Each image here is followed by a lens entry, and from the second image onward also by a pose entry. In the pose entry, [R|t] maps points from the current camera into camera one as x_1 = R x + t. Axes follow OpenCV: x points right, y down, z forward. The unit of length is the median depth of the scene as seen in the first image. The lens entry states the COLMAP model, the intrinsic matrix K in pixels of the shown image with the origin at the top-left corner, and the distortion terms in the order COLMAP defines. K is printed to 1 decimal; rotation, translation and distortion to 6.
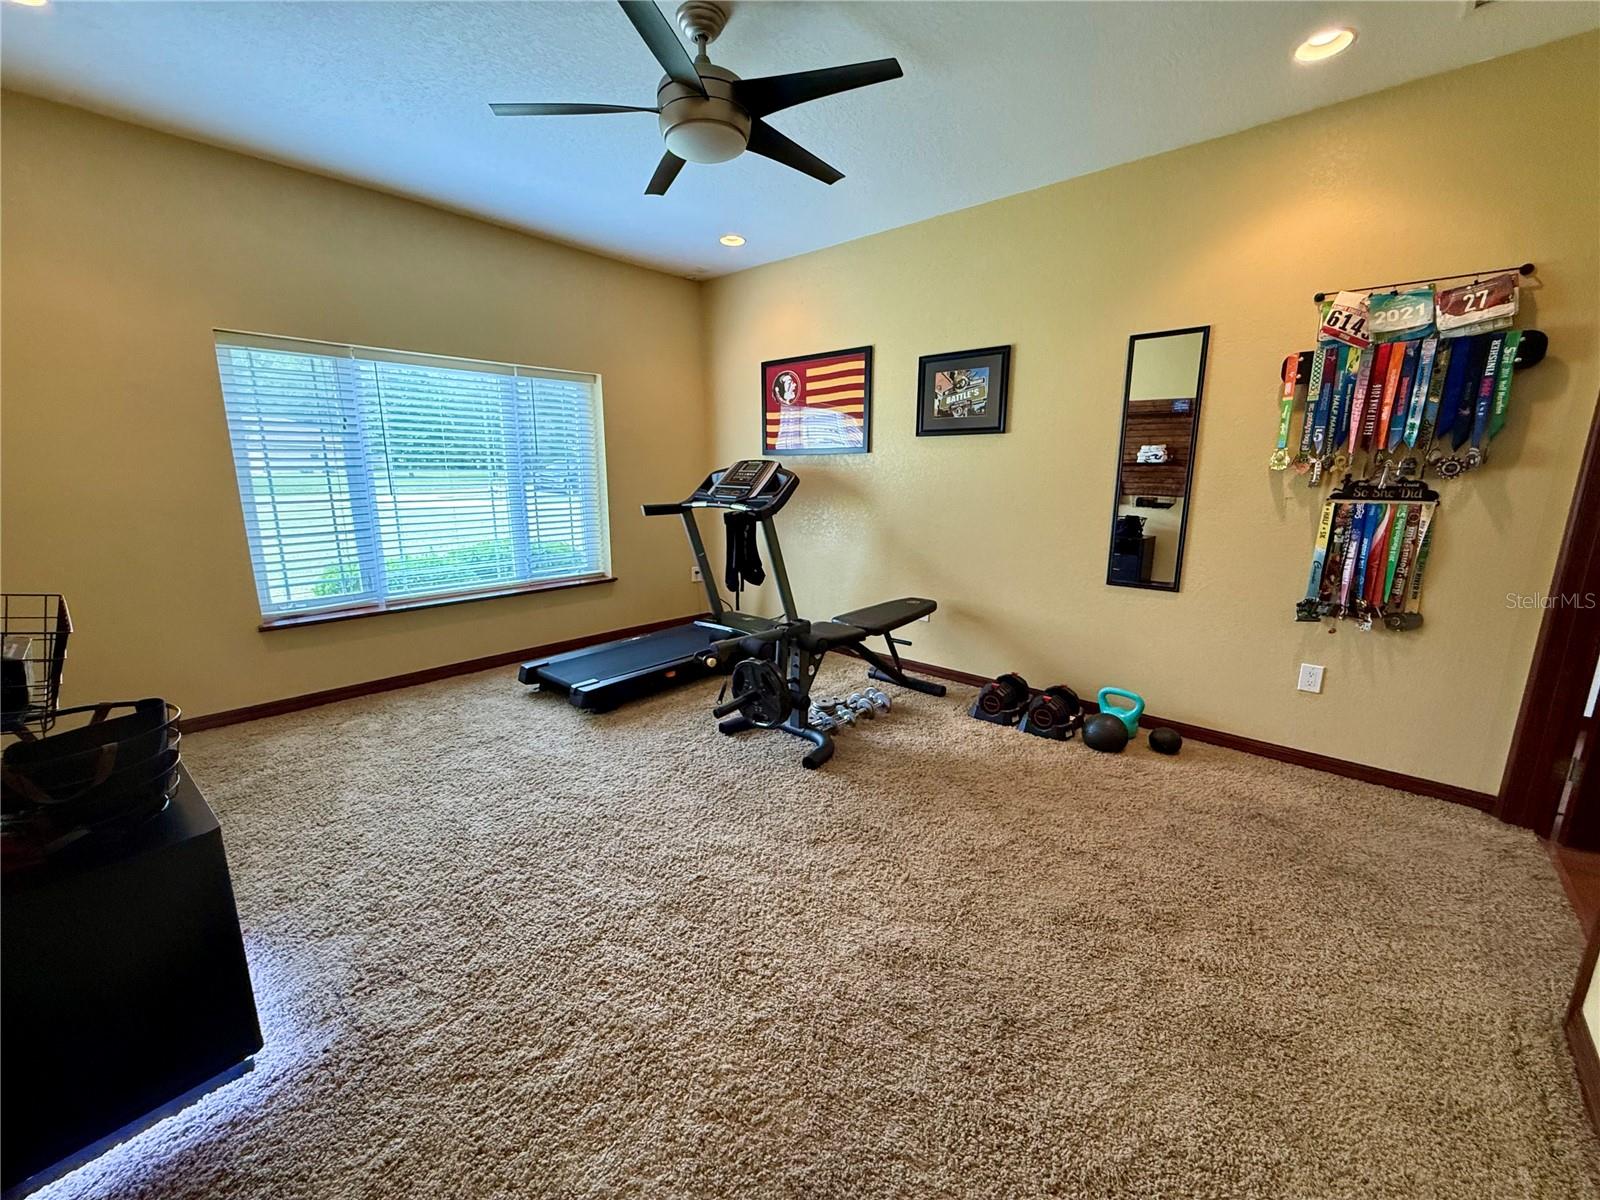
lens RADIAL K [[638.1, 0, 794.1], [0, 638.1, 601.5], [0, 0, 1]] dist [0.000706, 0.000092]
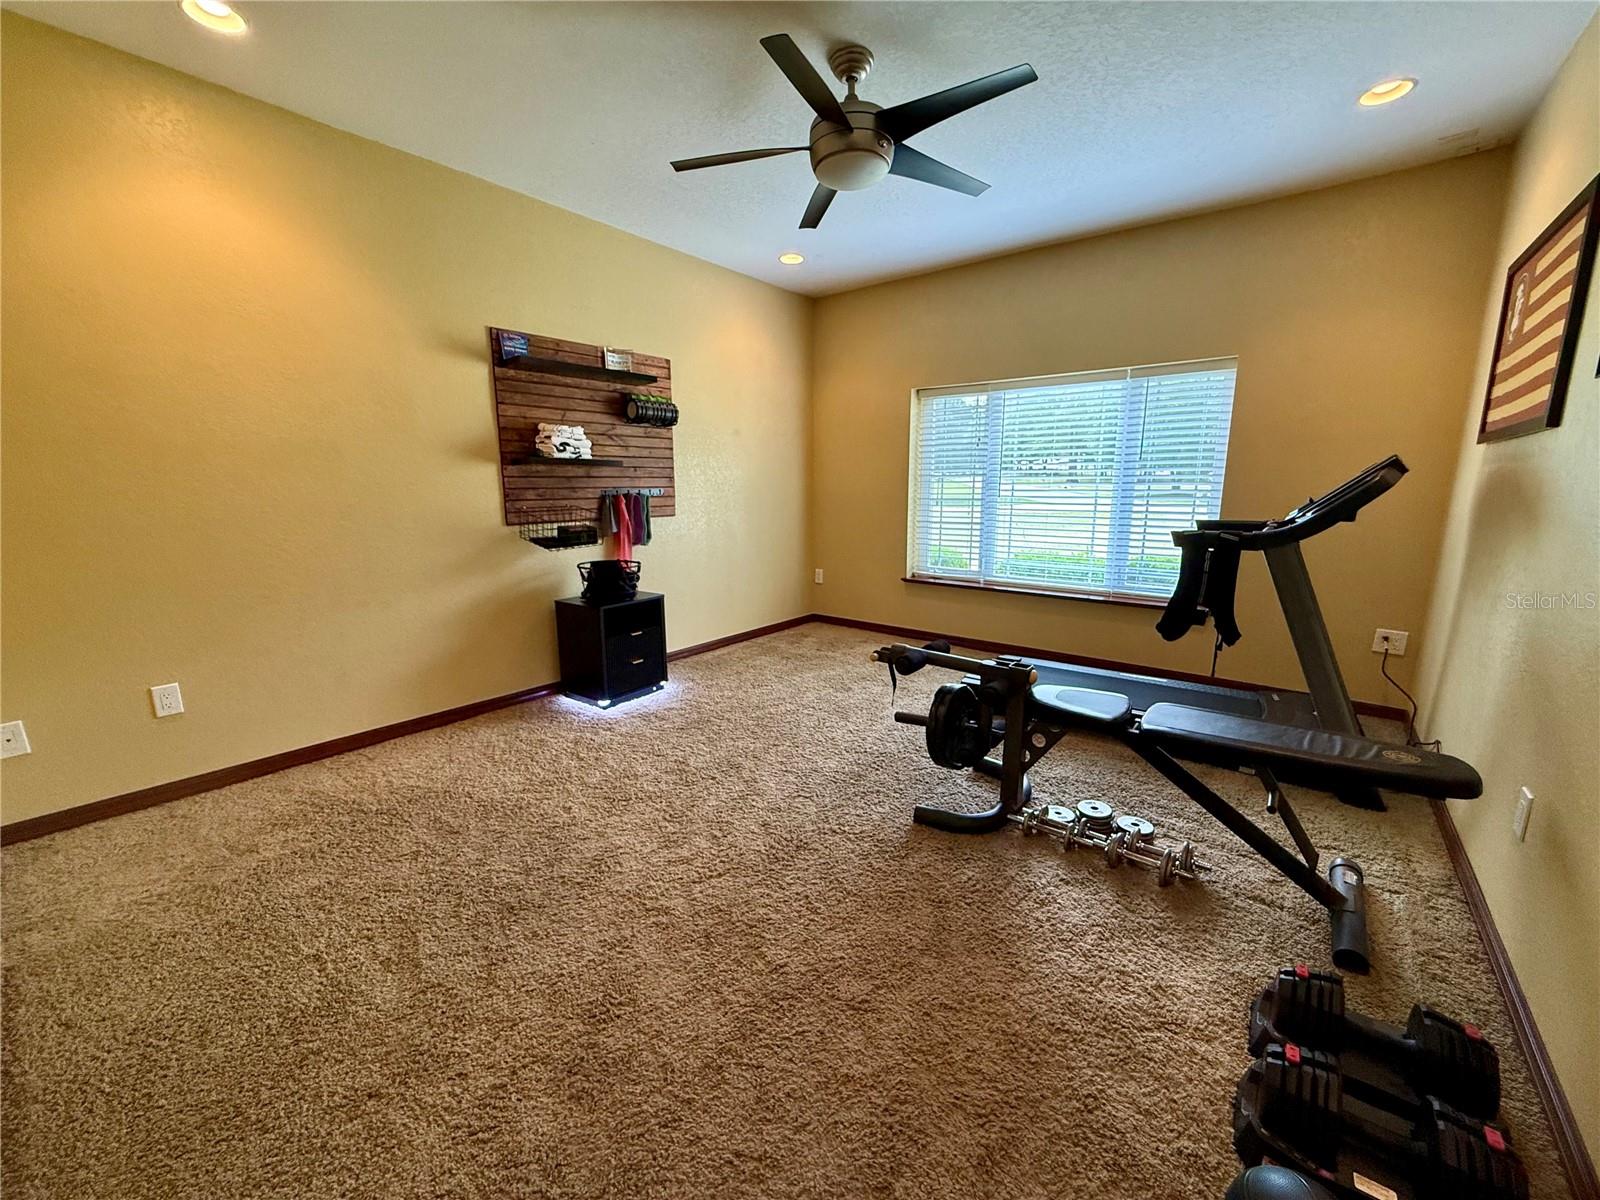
lens RADIAL K [[638.1, 0, 794.1], [0, 638.1, 601.5], [0, 0, 1]] dist [0.000706, 0.000092]
pose [[0.058549, 0.179779, -0.981963, 0.684170], [-0.200476, 0.965729, 0.164854, -0.107773], [0.977948, 0.187208, 0.092584, 0.605986]]
